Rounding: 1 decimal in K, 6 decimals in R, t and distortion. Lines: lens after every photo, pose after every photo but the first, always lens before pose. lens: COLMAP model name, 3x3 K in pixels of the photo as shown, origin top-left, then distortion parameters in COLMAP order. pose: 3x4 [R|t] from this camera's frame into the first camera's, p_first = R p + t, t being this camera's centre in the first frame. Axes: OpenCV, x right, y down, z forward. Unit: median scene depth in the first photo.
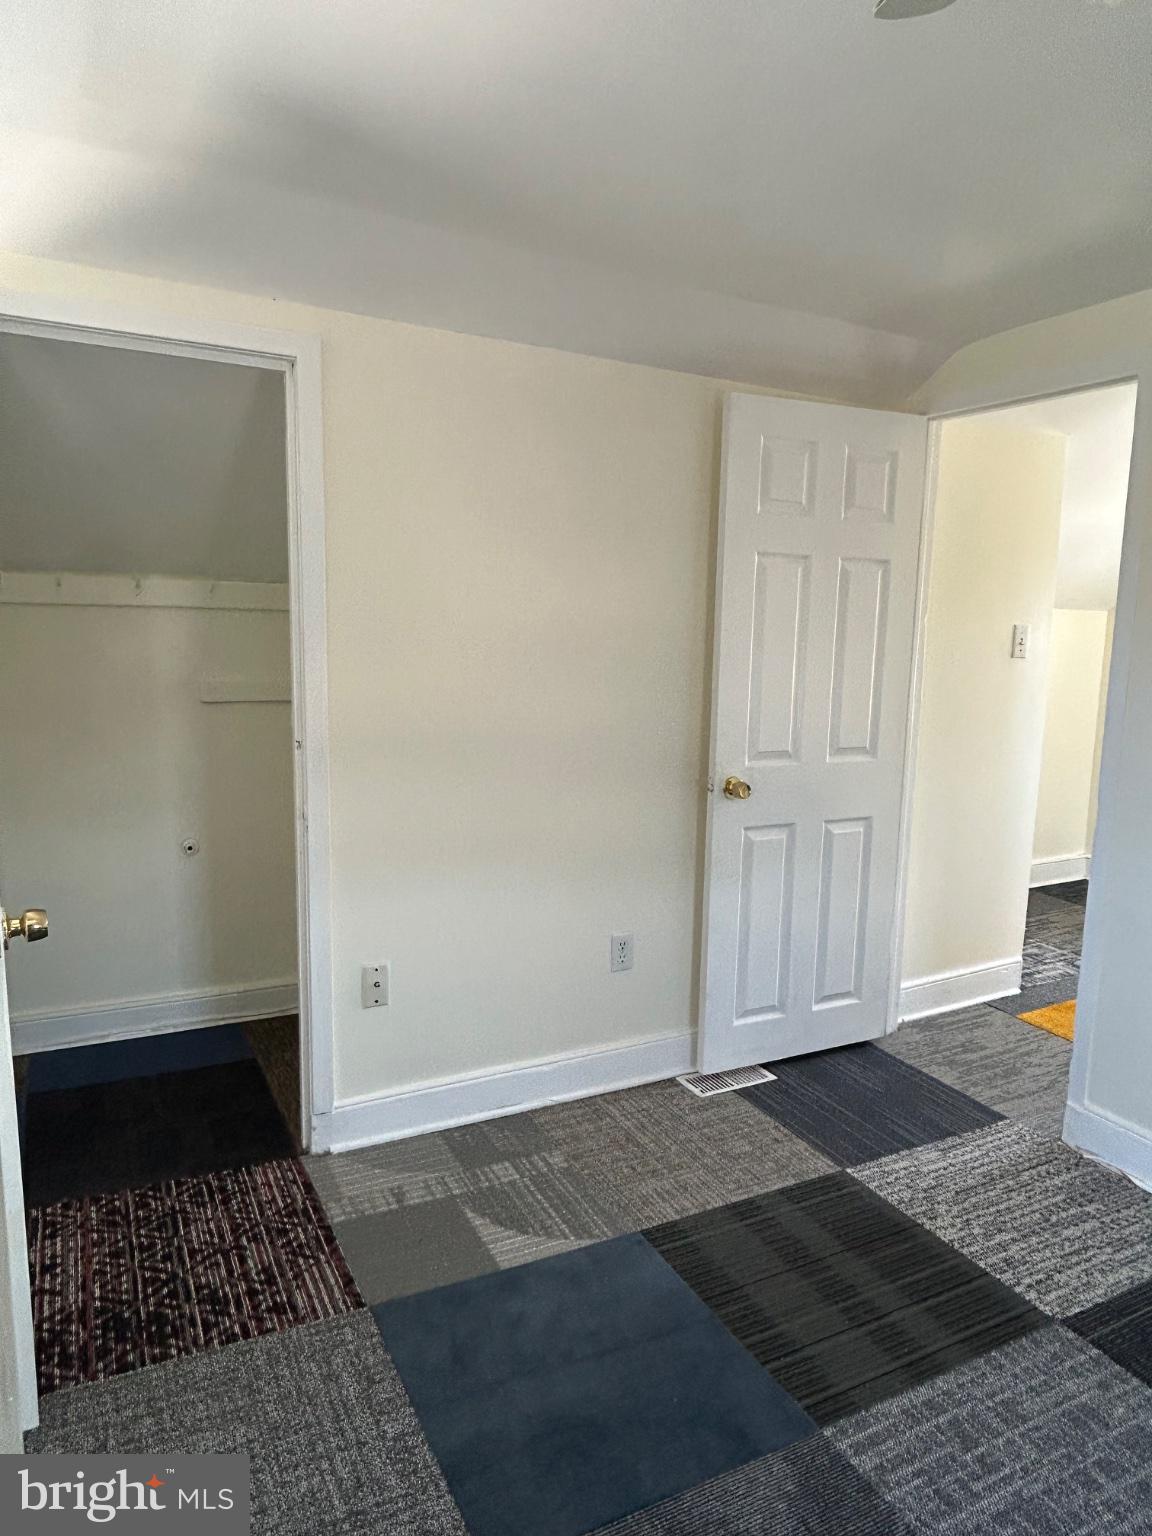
lens RADIAL K [[976.8, 0, 571.5], [0, 976.8, 767.9], [0, 0, 1]] dist [0.000995, -0.000704]
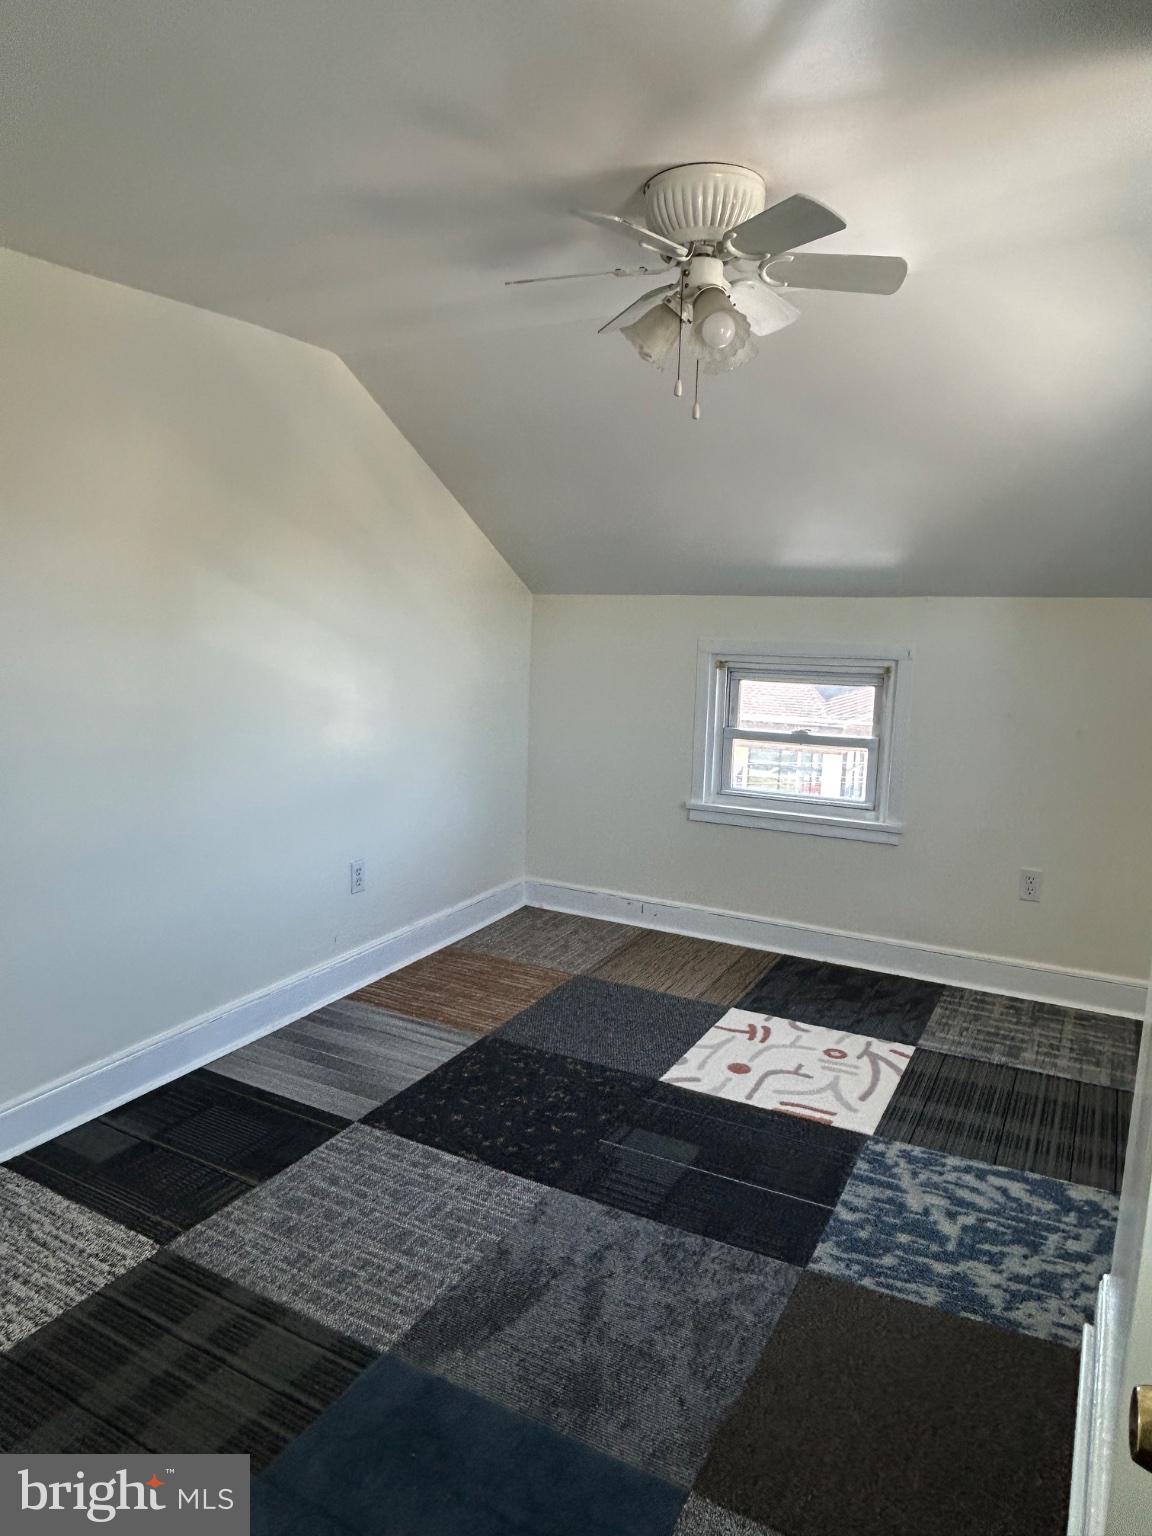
lens RADIAL K [[976.8, 0, 575.4], [0, 976.8, 773.8], [0, 0, 1]] dist [0.000995, -0.000704]
pose [[-0.538575, -0.172321, 0.824768, -0.567375], [0.099349, 0.959047, 0.265252, -0.184778], [-0.836700, 0.224798, -0.499399, 1.067804]]
